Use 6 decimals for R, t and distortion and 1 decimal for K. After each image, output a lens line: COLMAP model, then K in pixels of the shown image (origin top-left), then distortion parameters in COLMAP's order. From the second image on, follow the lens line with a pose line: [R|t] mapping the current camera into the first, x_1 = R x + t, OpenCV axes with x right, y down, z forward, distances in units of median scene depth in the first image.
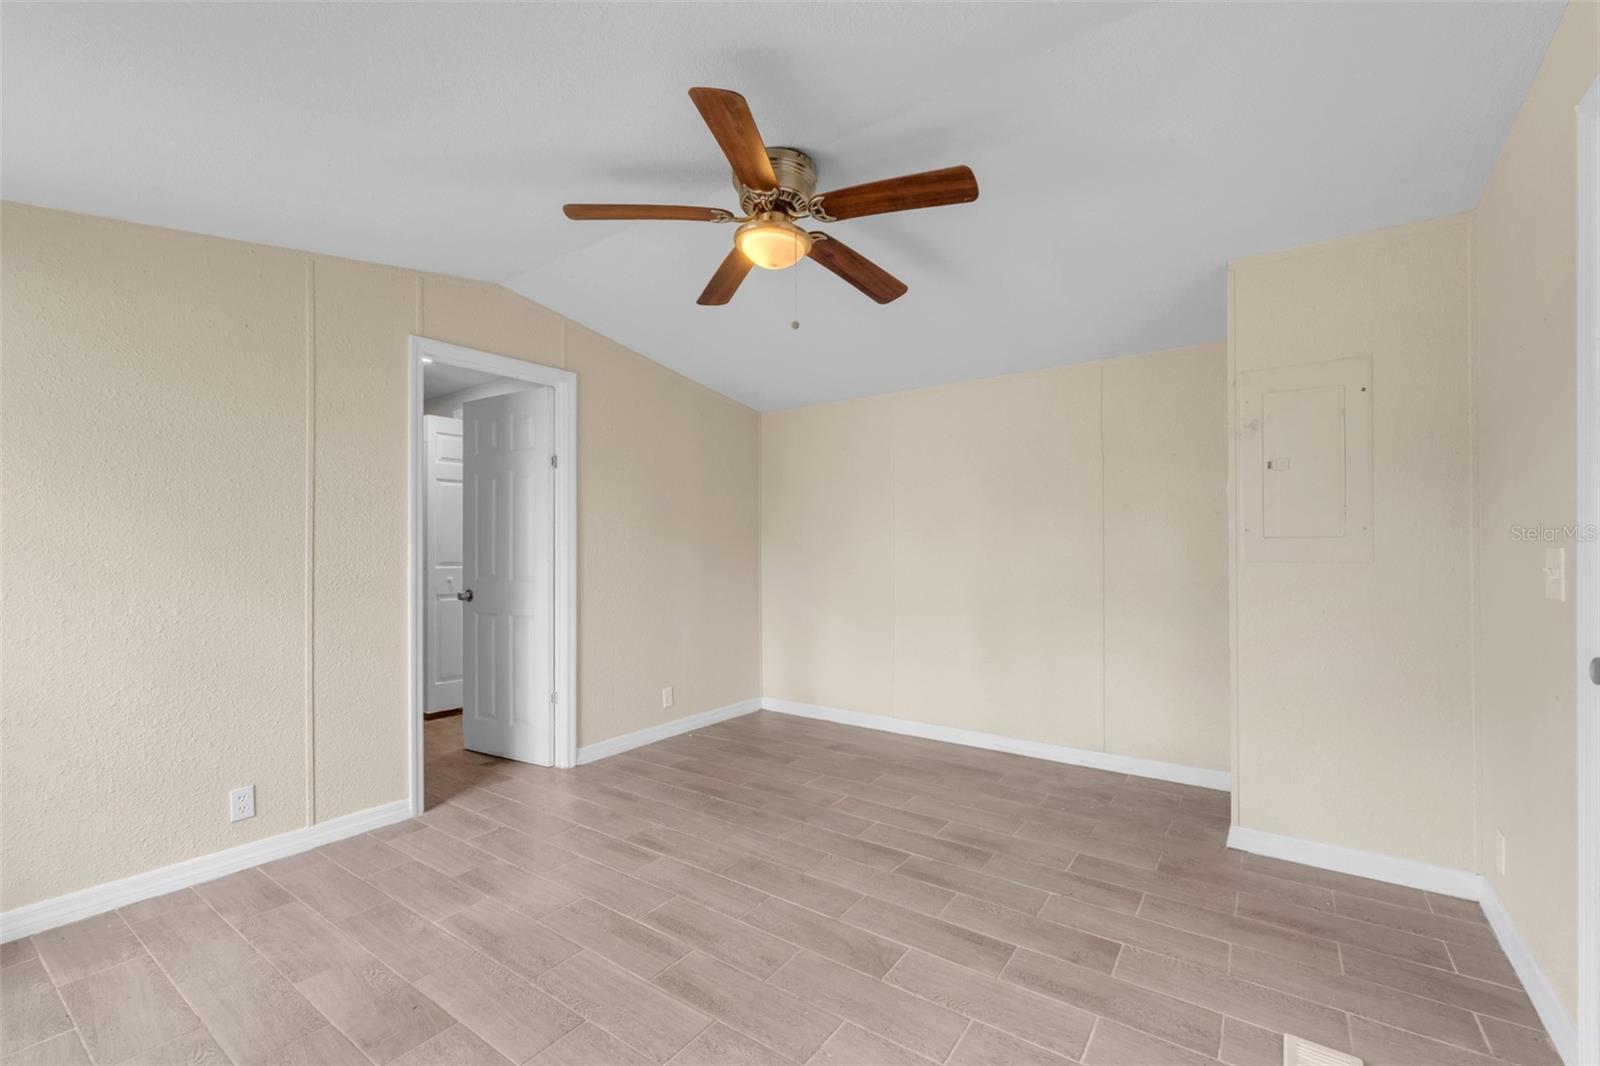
lens RADIAL K [[675.8, 0, 796.7], [0, 675.8, 545.5], [0, 0, 1]] dist [0.003173, 0.000035]
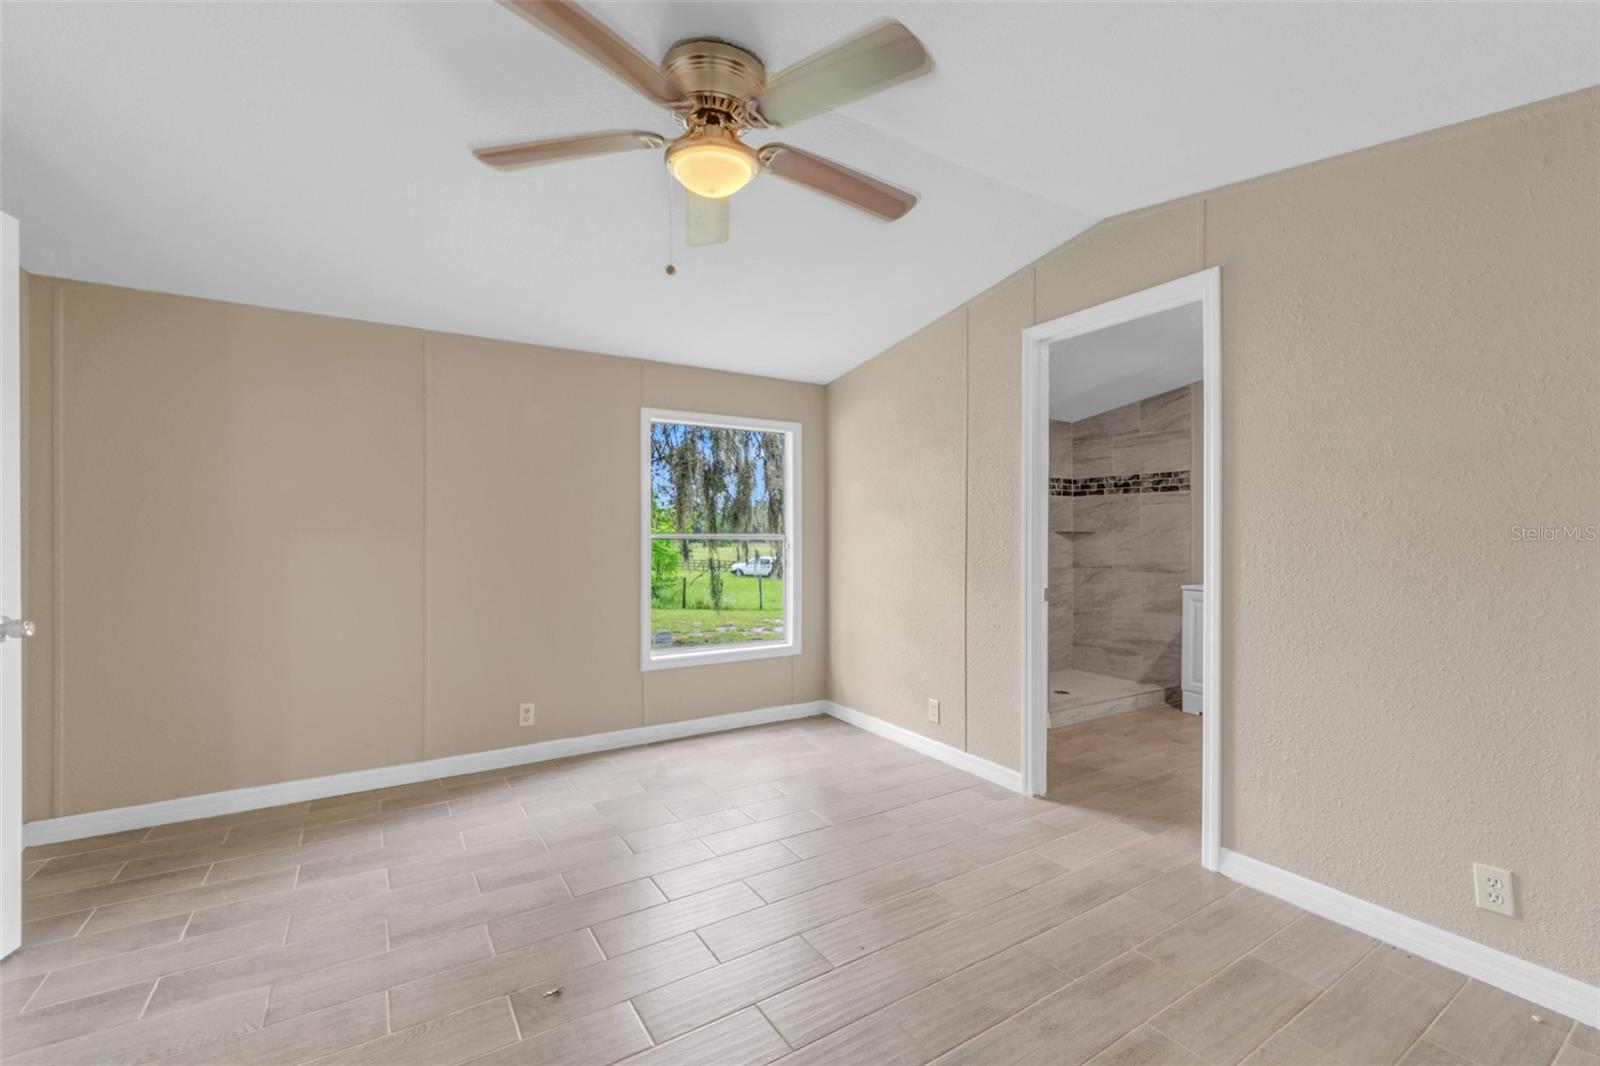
lens RADIAL K [[675.8, 0, 797.9], [0, 675.8, 531.2], [0, 0, 1]] dist [0.003173, 0.000035]
pose [[-0.373755, -0.000344, -0.927527, 0.549732], [-0.000683, 1.000000, -0.000096, -0.001817], [0.927527, 0.000598, -0.373755, 1.119450]]
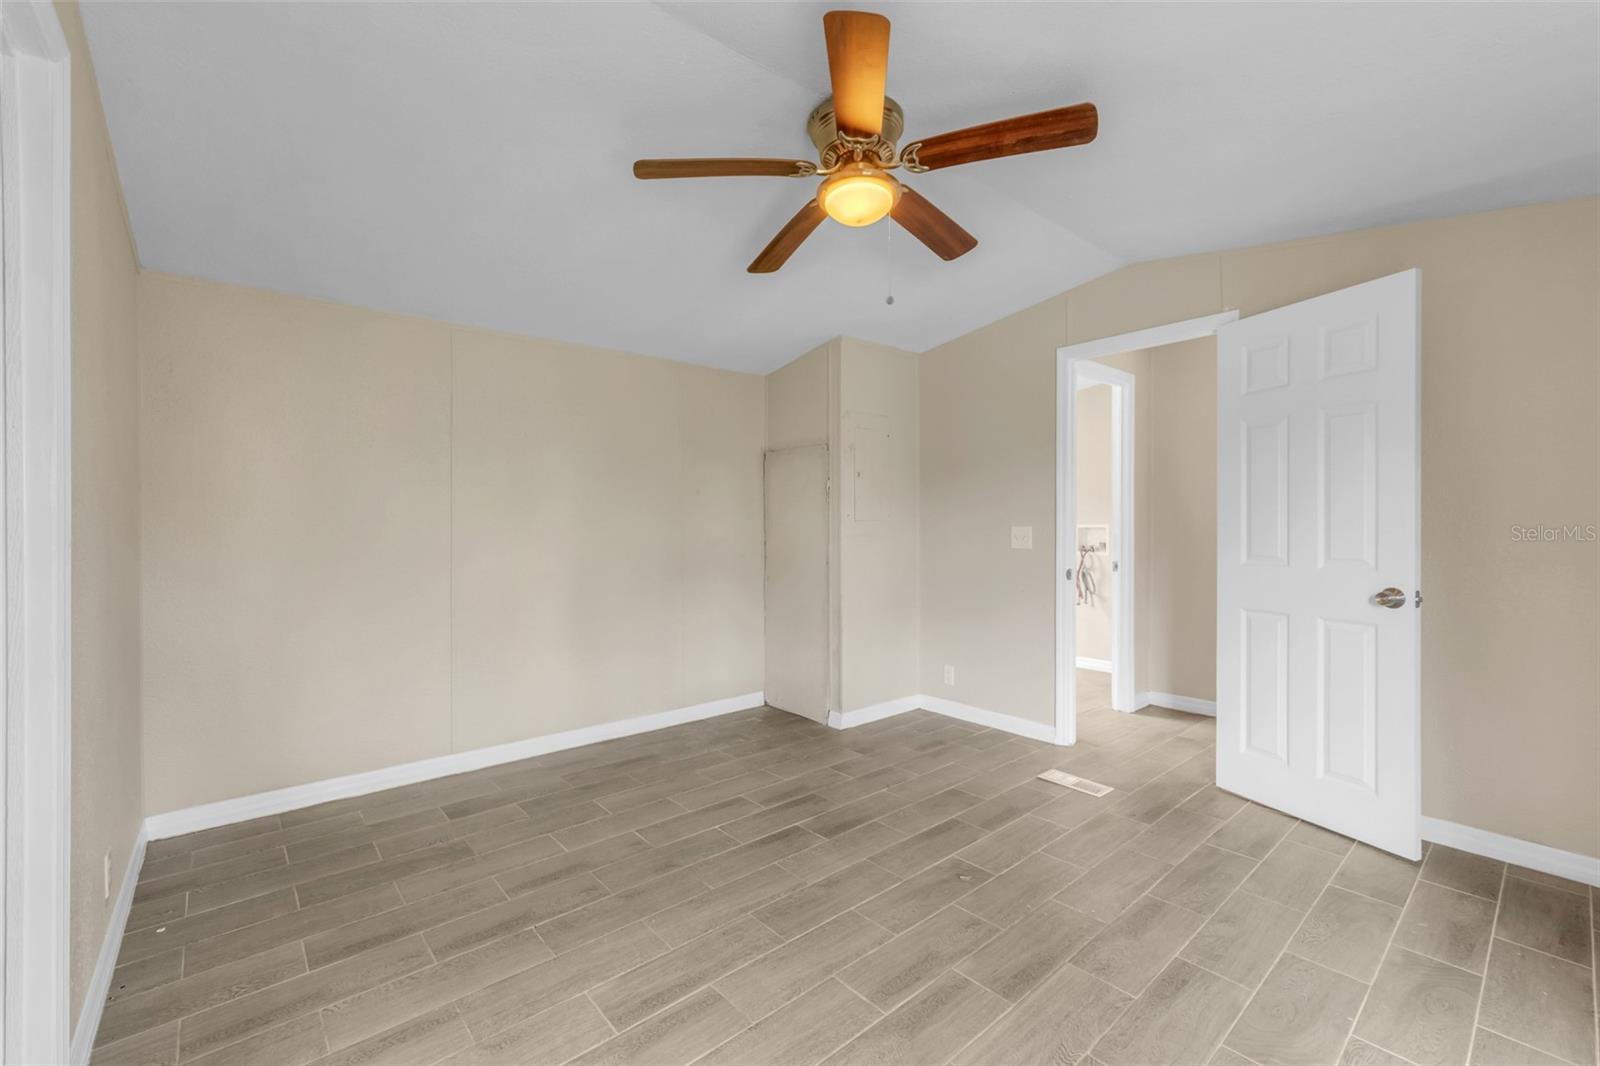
lens RADIAL K [[675.8, 0, 790.3], [0, 675.8, 524.0], [0, 0, 1]] dist [0.003173, 0.000035]
pose [[0.240644, 0.004249, 0.970604, -0.760150], [0.000415, 0.999990, -0.004480, 0.002866], [-0.970613, 0.001481, 0.240640, 0.693499]]
